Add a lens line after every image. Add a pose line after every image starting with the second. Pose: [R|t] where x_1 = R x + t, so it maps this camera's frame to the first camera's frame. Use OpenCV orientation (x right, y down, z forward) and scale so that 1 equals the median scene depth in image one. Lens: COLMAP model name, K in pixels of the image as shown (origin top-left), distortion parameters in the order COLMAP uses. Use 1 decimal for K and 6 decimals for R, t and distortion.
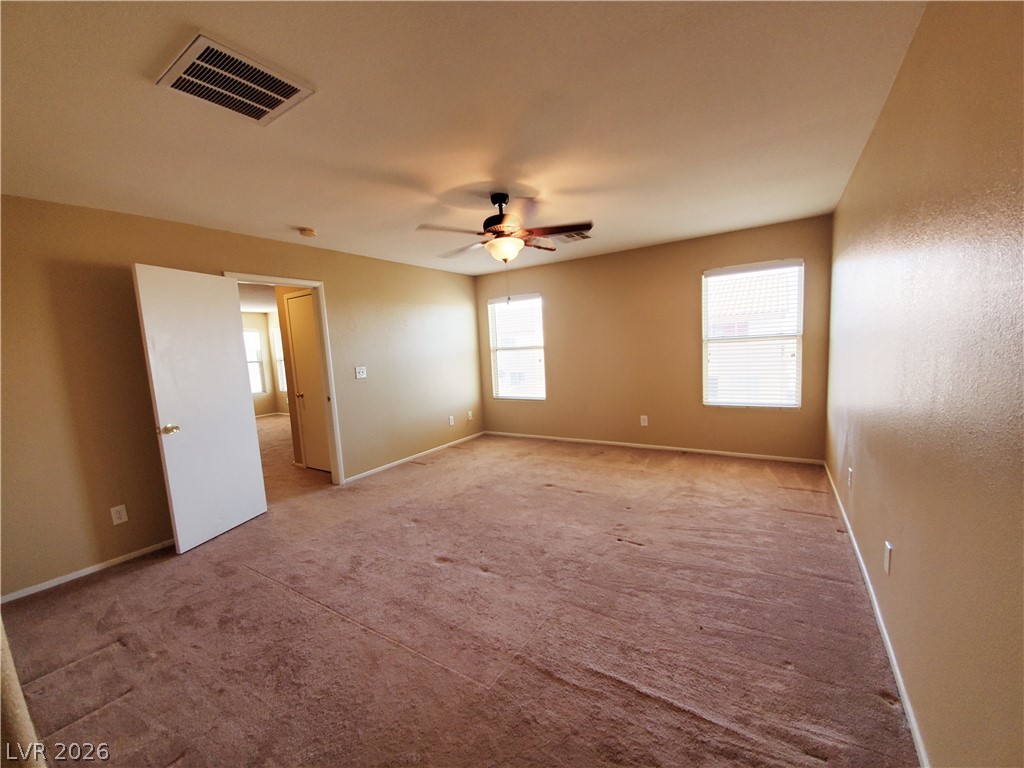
lens RADIAL K [[404.0, 0, 511.2], [0, 404.0, 389.5], [0, 0, 1]] dist [0.011862, -0.016159]
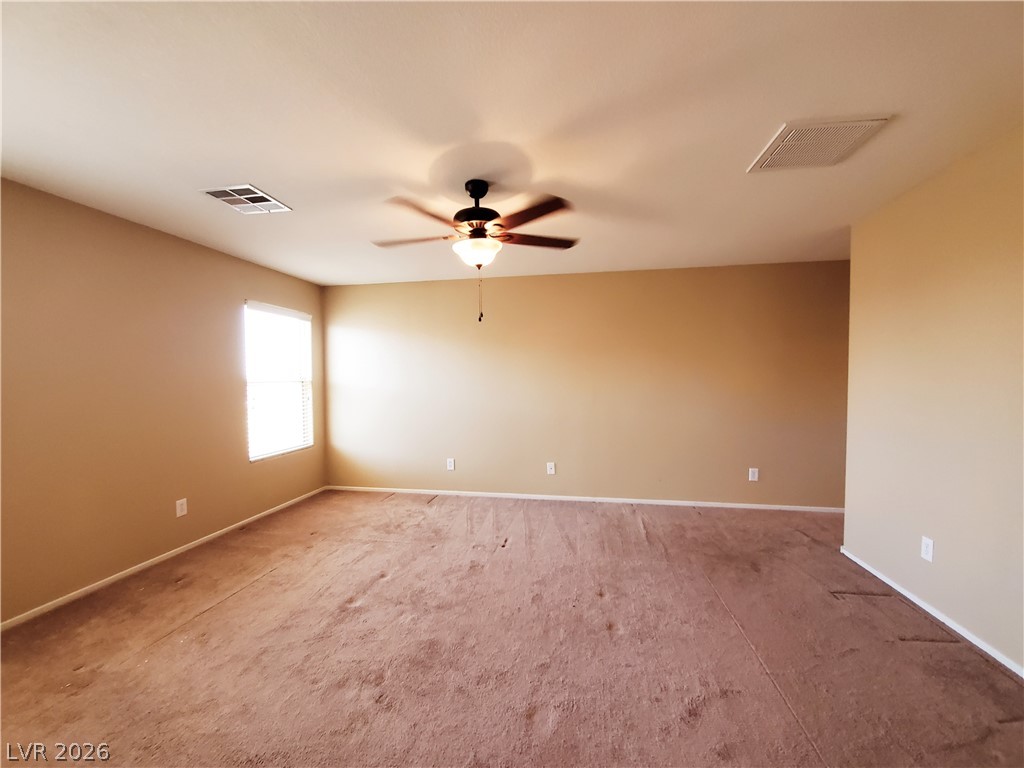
lens RADIAL K [[404.0, 0, 511.2], [0, 404.0, 389.5], [0, 0, 1]] dist [0.011862, -0.016159]
pose [[-0.384266, 0.027068, 0.922826, -0.648358], [0.127307, 0.991575, 0.023926, -0.077716], [-0.914403, 0.126676, -0.384474, 1.081578]]
